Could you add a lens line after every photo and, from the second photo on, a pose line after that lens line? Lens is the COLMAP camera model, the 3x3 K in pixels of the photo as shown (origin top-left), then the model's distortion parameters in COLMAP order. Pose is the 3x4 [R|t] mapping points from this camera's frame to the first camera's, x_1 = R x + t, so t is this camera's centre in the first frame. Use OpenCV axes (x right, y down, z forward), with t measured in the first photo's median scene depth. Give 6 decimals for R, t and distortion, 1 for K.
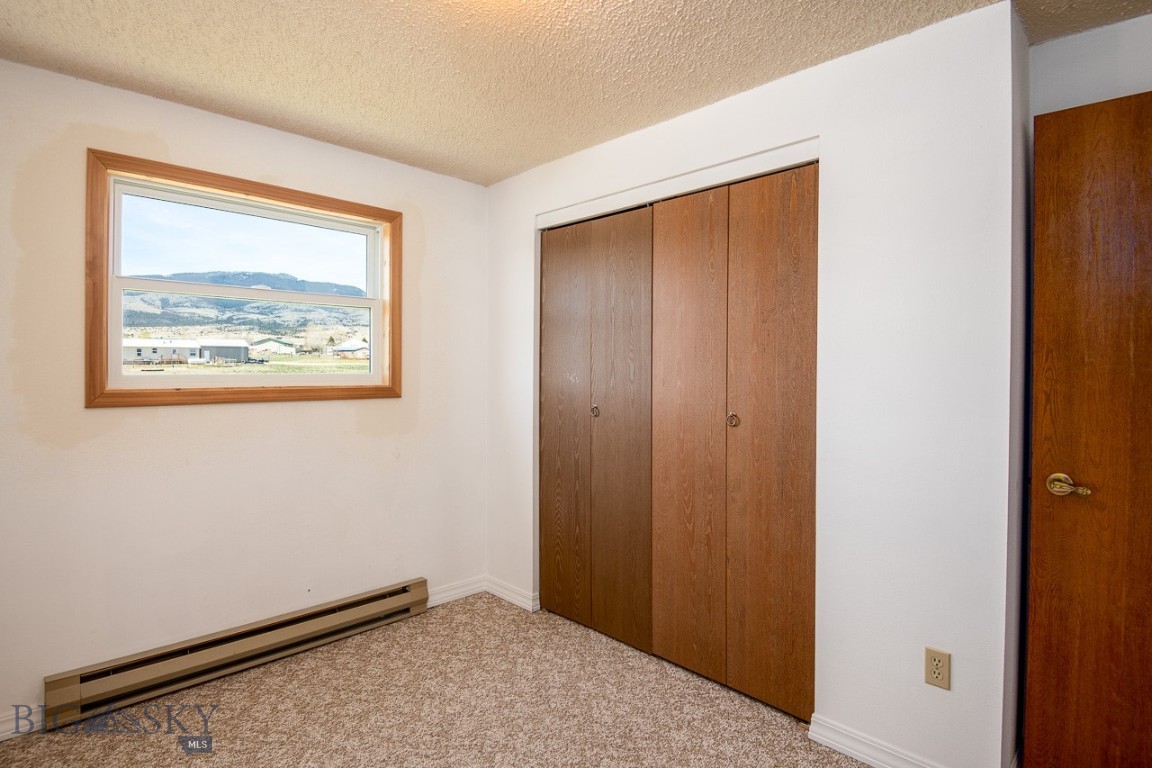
lens RADIAL K [[620.9, 0, 582.0], [0, 620.9, 360.7], [0, 0, 1]] dist [0.063934, -0.038804]
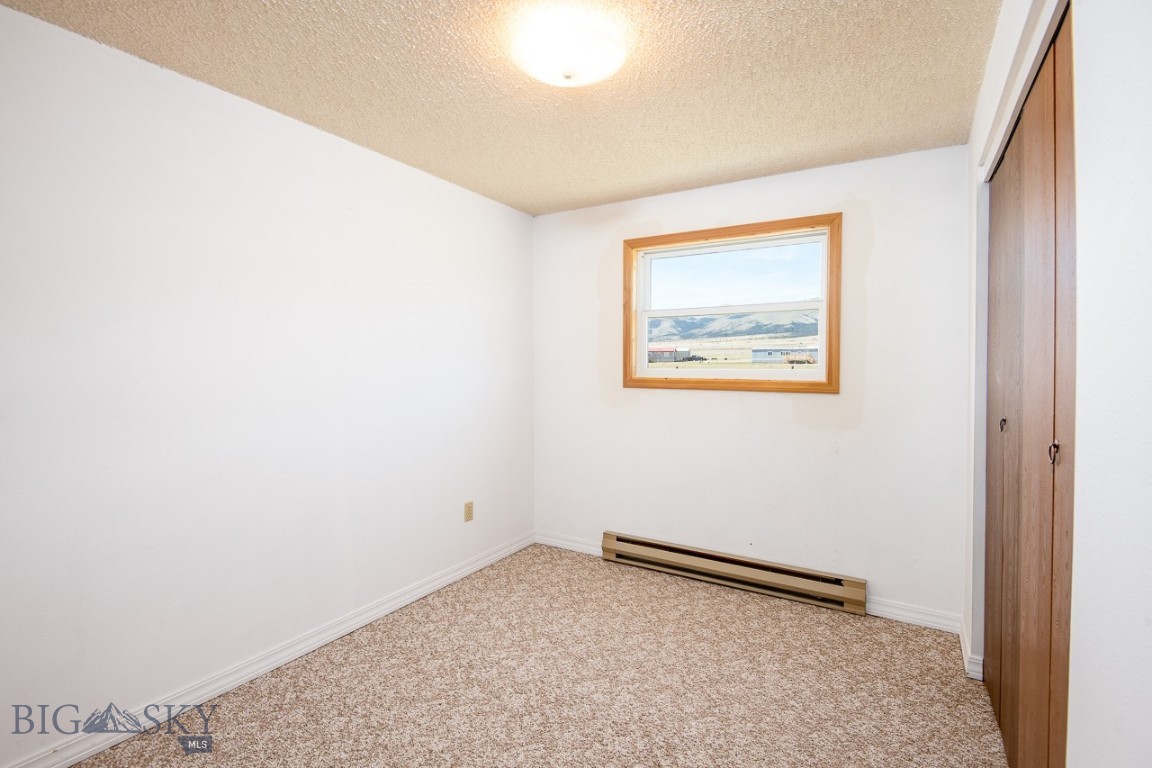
lens RADIAL K [[557.7, 0, 556.9], [0, 557.7, 365.3], [0, 0, 1]] dist [0.002099, -0.000394]
pose [[0.210747, -0.002591, -0.977537, 0.560128], [0.005942, 0.999981, -0.001369, 0.011094], [0.977523, -0.005520, 0.210758, 0.399400]]
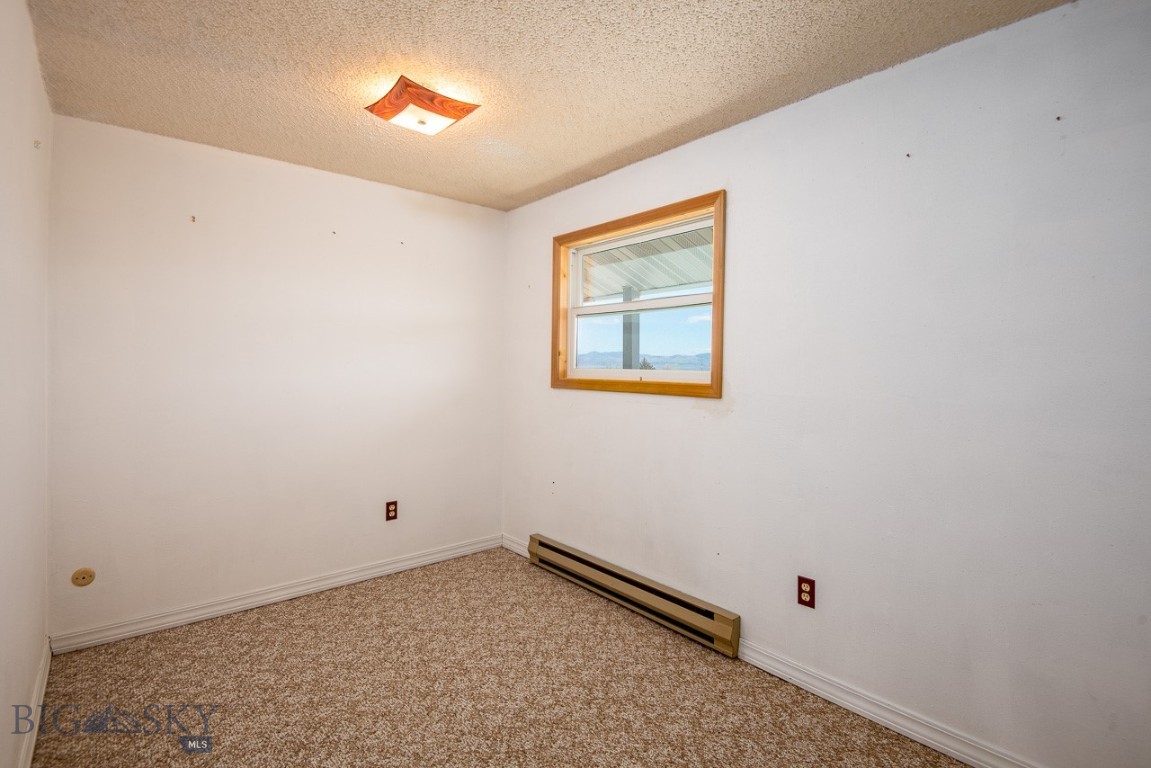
lens RADIAL K [[557.3, 0, 556.4], [0, 557.3, 365.3], [0, 0, 1]] dist [0.002099, -0.000394]
pose [[-0.111497, -0.012544, -0.993686, 0.579592], [-0.005383, 0.999913, -0.012018, 0.024607], [0.993750, 0.004009, -0.111555, 0.954150]]
